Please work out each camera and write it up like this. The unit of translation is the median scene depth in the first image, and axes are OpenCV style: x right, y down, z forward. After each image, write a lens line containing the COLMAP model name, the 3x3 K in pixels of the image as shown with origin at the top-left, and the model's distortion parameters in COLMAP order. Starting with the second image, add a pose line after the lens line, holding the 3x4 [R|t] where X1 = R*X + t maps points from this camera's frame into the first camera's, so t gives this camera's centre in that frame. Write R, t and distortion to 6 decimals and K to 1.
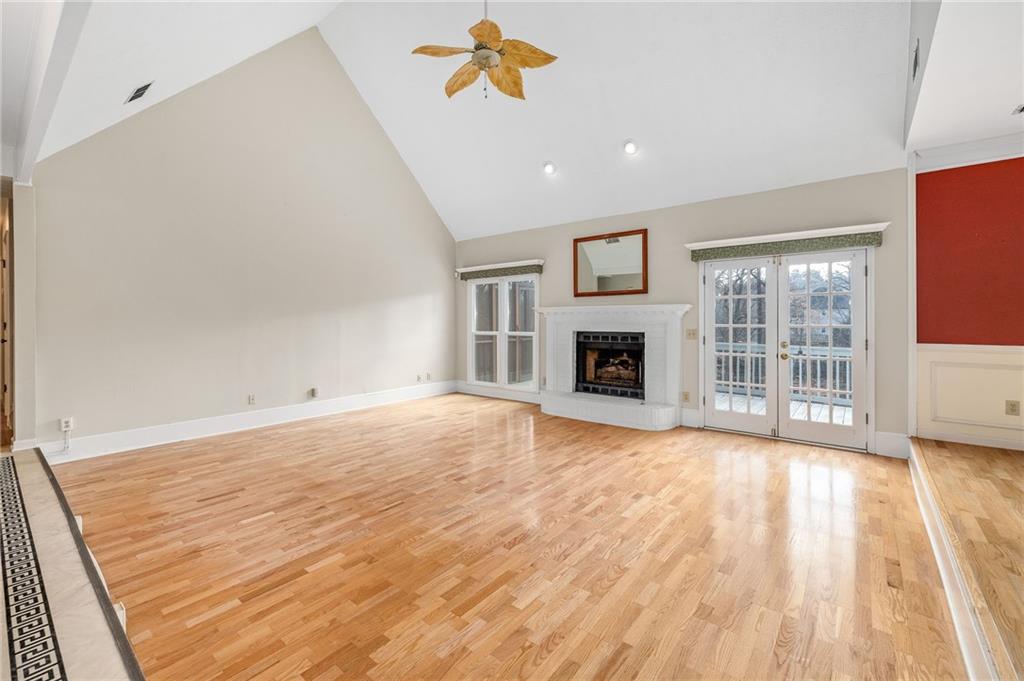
lens RADIAL K [[431.8, 0, 506.0], [0, 431.8, 319.9], [0, 0, 1]] dist [0.003146, 0.000089]
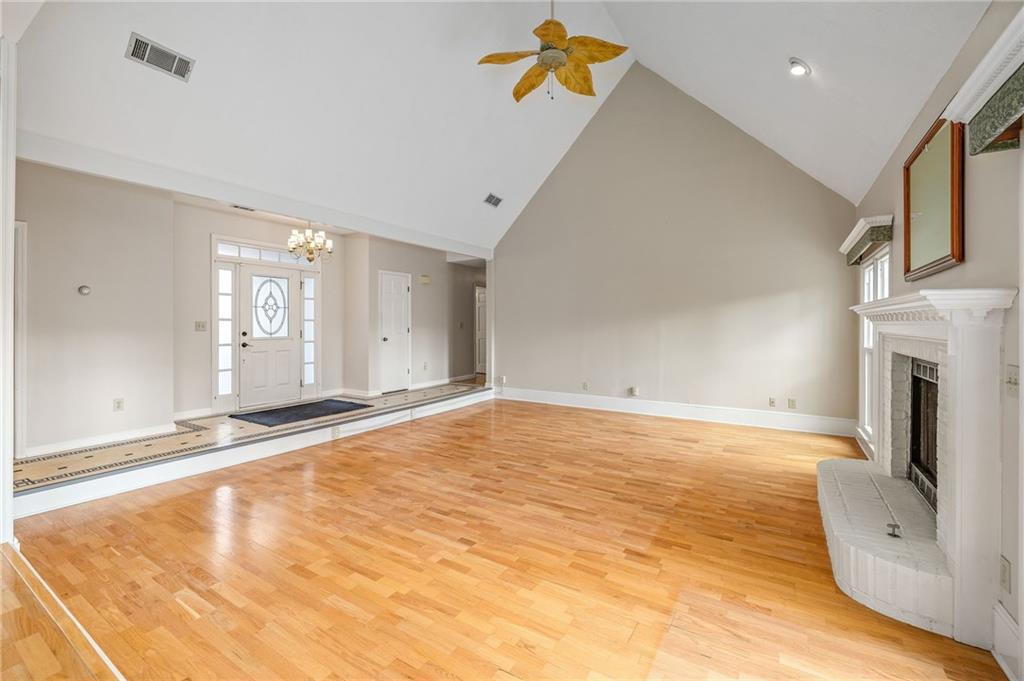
lens RADIAL K [[431.8, 0, 511.4], [0, 431.8, 331.0], [0, 0, 1]] dist [0.003146, 0.000089]
pose [[0.126368, 0.017827, -0.991823, 1.099312], [-0.000281, 0.999839, 0.017935, -0.015219], [0.991983, -0.001988, 0.126352, 0.946925]]
